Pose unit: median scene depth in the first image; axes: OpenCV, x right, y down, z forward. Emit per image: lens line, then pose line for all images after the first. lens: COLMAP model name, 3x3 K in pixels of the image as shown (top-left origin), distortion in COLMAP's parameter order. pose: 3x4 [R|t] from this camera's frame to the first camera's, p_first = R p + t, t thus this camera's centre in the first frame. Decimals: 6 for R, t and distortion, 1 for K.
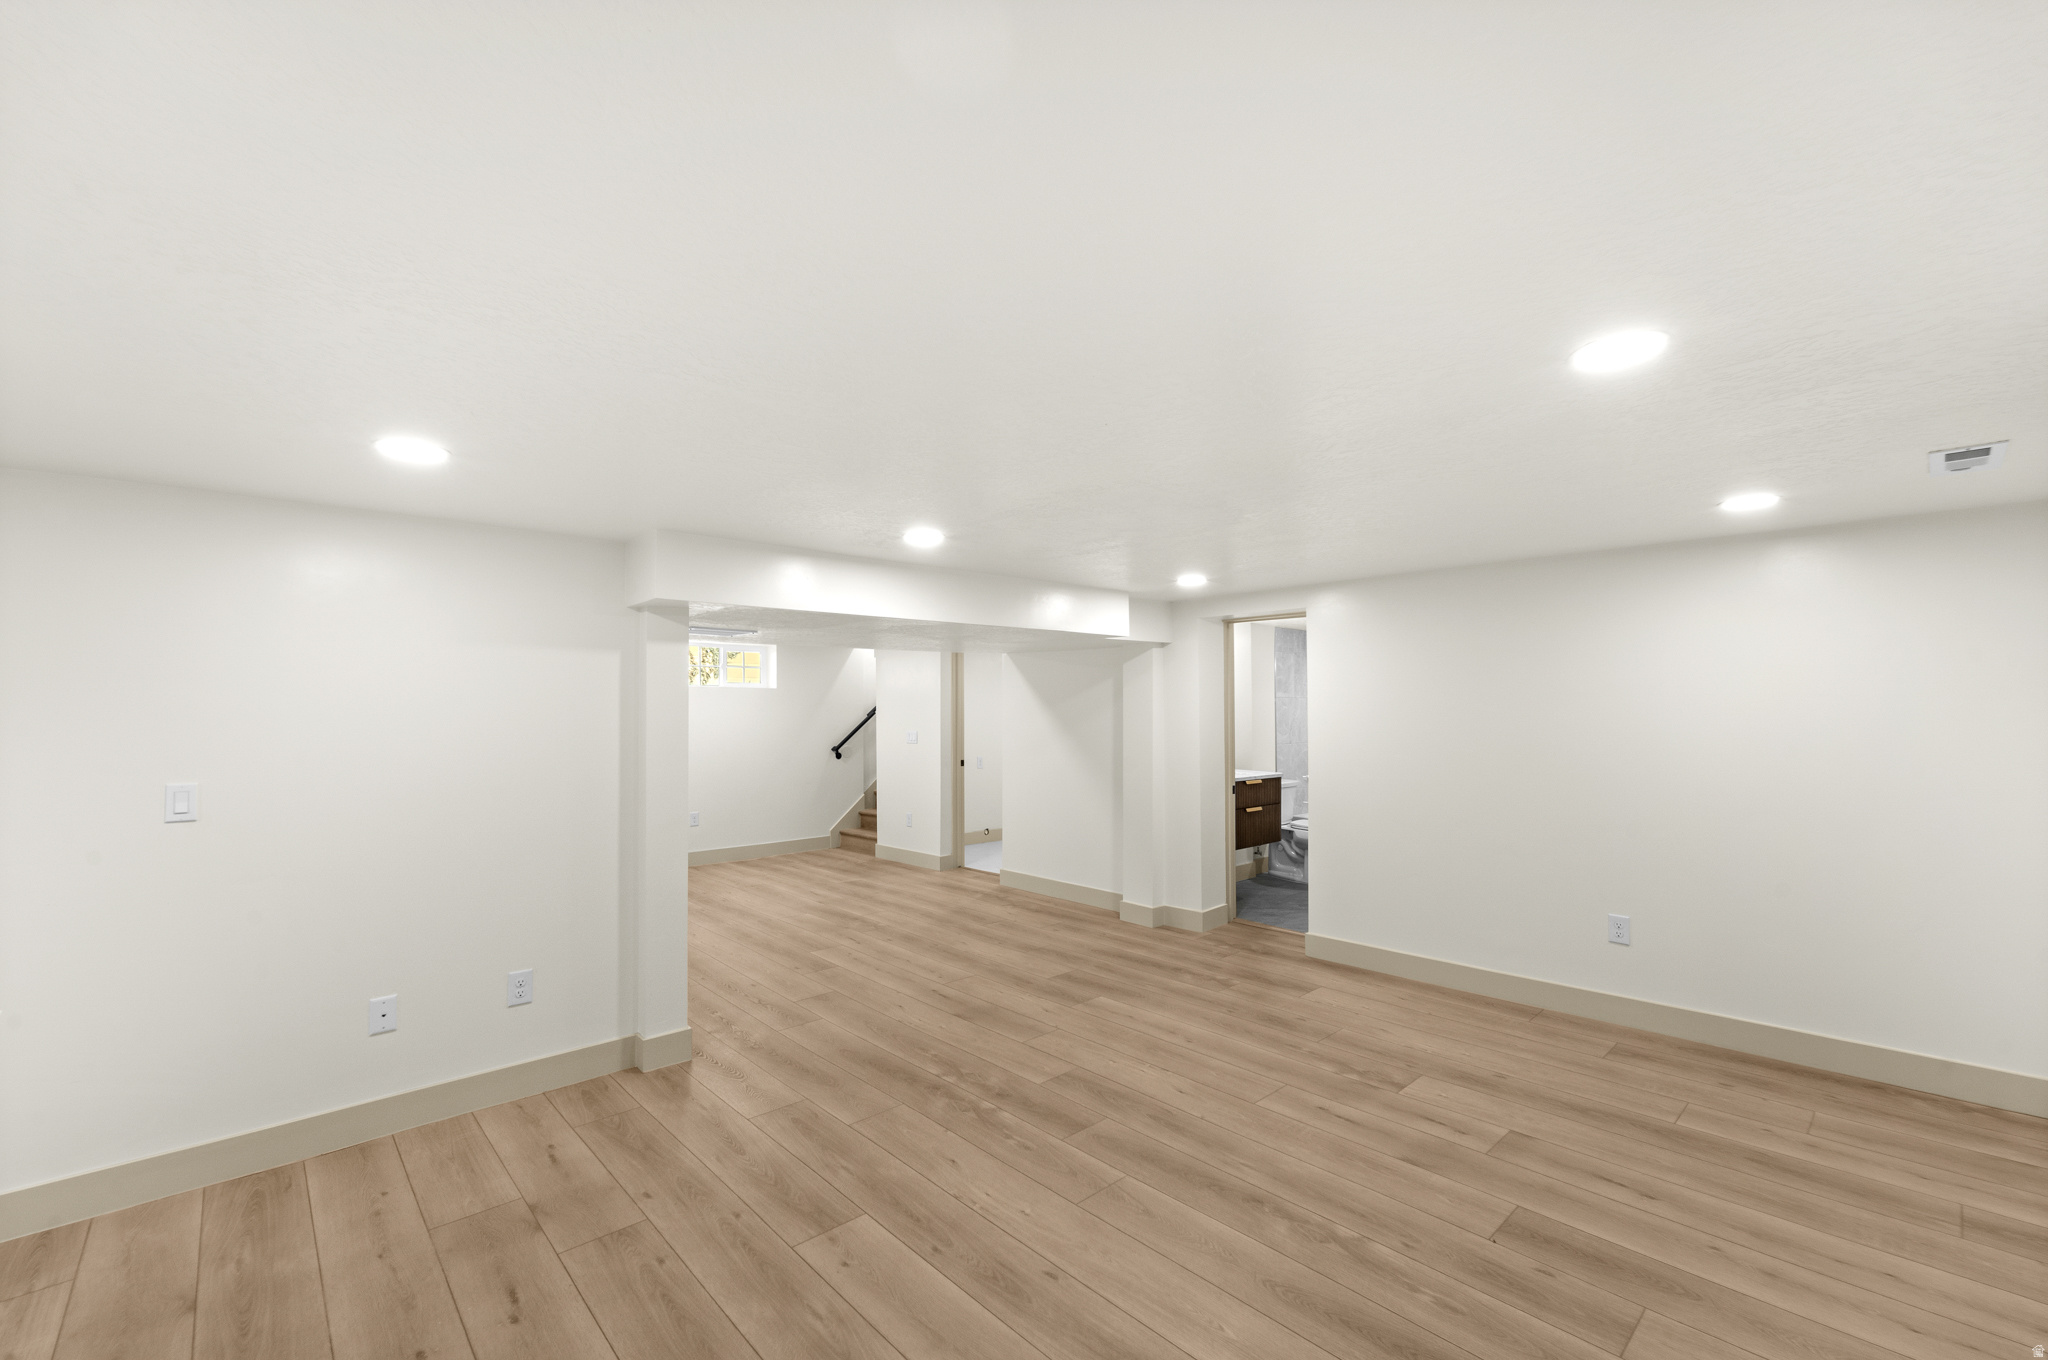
lens RADIAL K [[857.4, 0, 1034.1], [0, 857.4, 686.9], [0, 0, 1]] dist [0.001537, -0.001447]
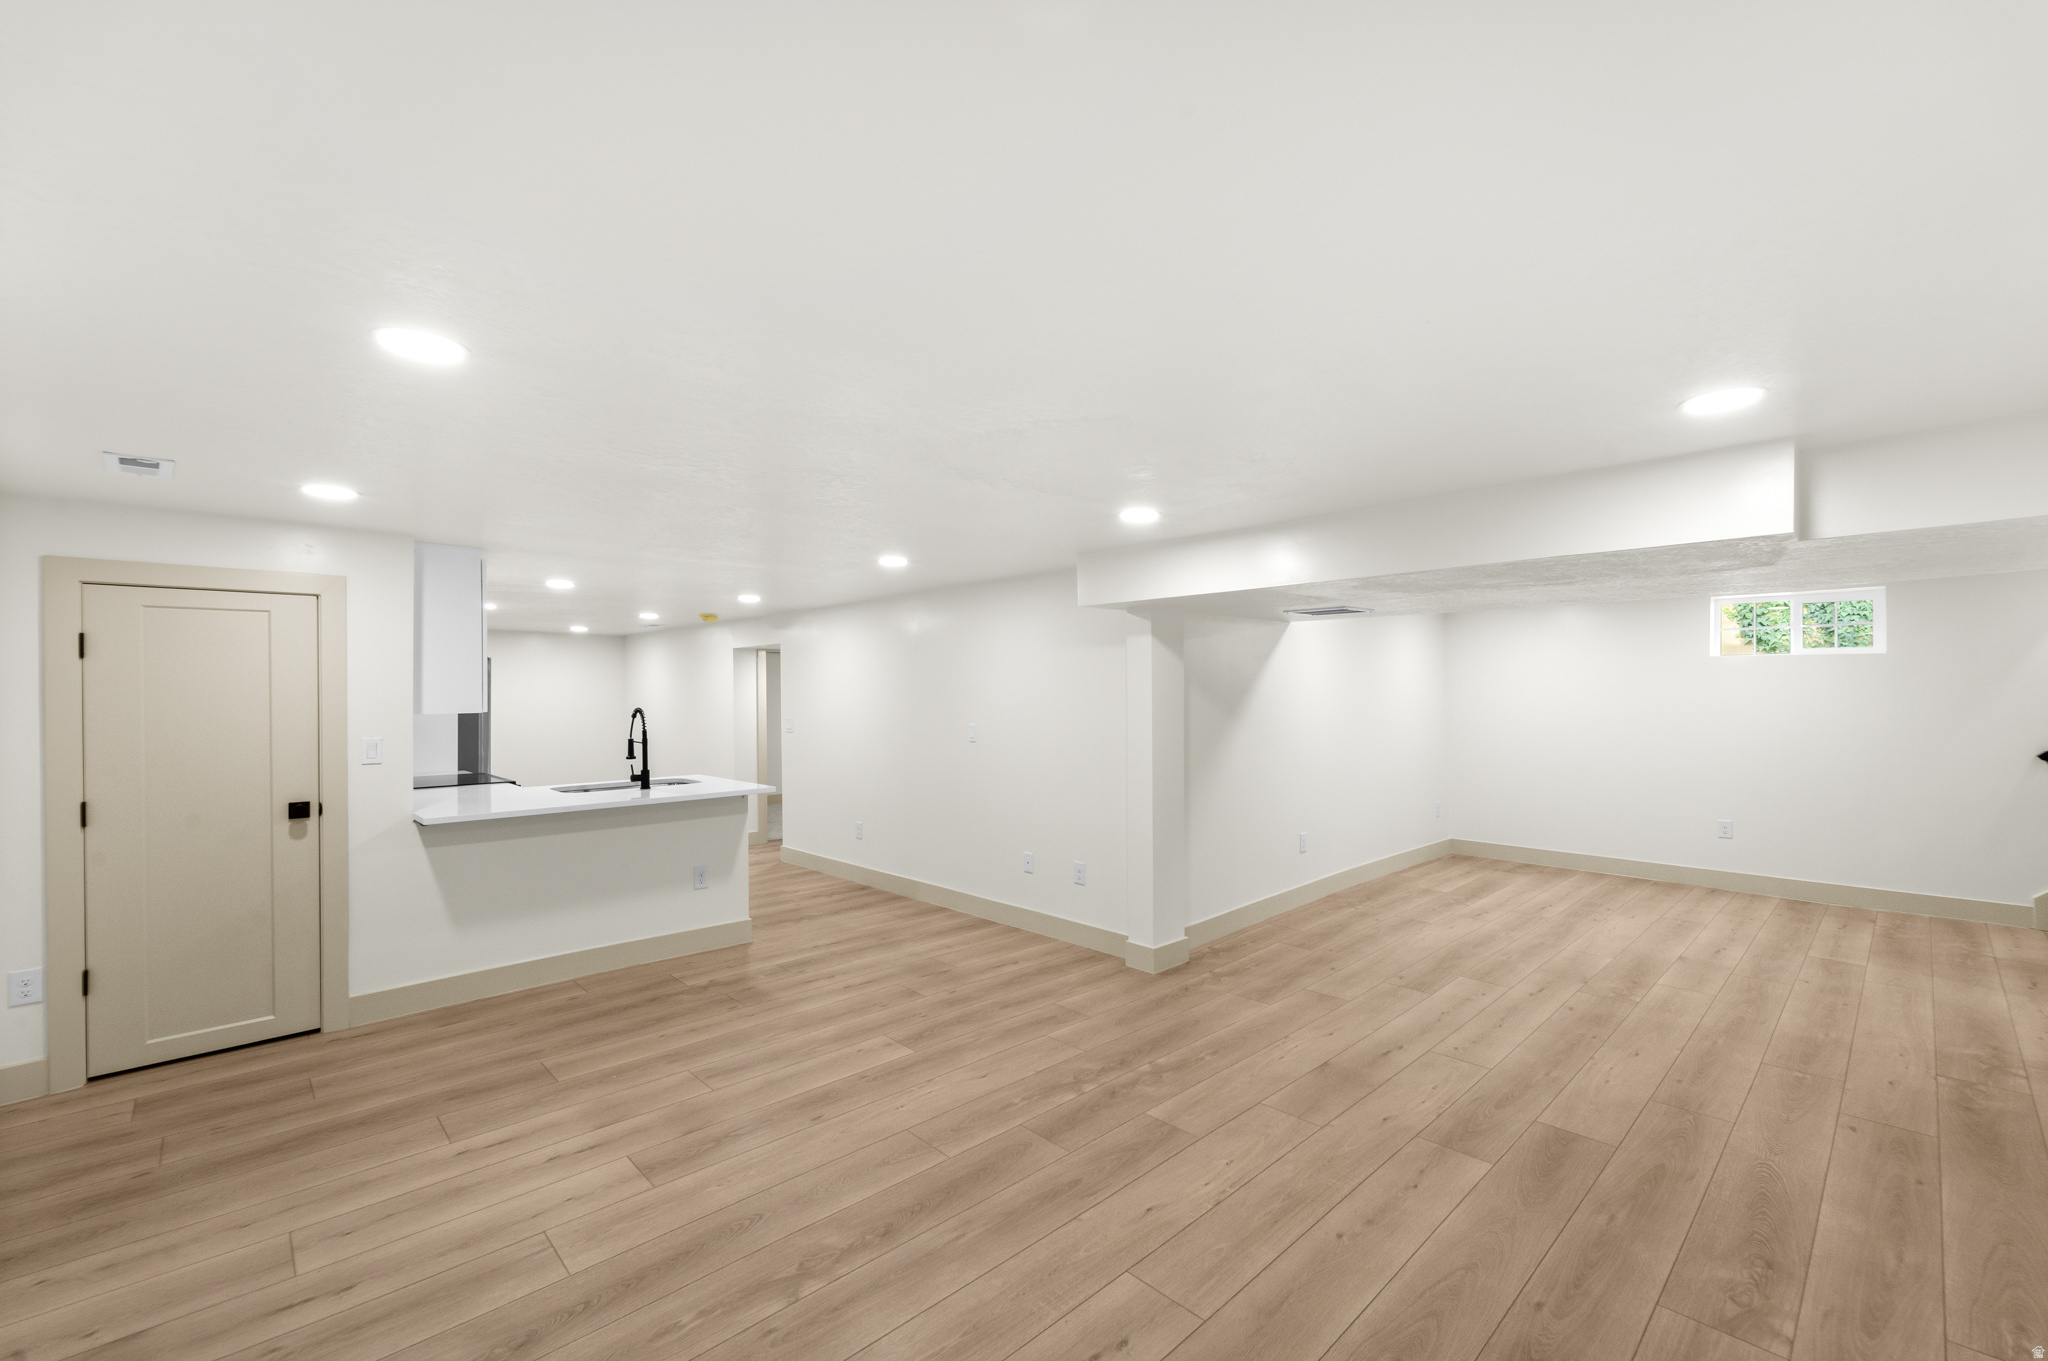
lens RADIAL K [[857.4, 0, 1019.2], [0, 857.4, 689.4], [0, 0, 1]] dist [0.001537, -0.001447]
pose [[0.003172, 0.003988, -0.999987, 0.696205], [0.028256, 0.999592, 0.004076, 0.014603], [0.999596, -0.028269, 0.003058, 0.689160]]
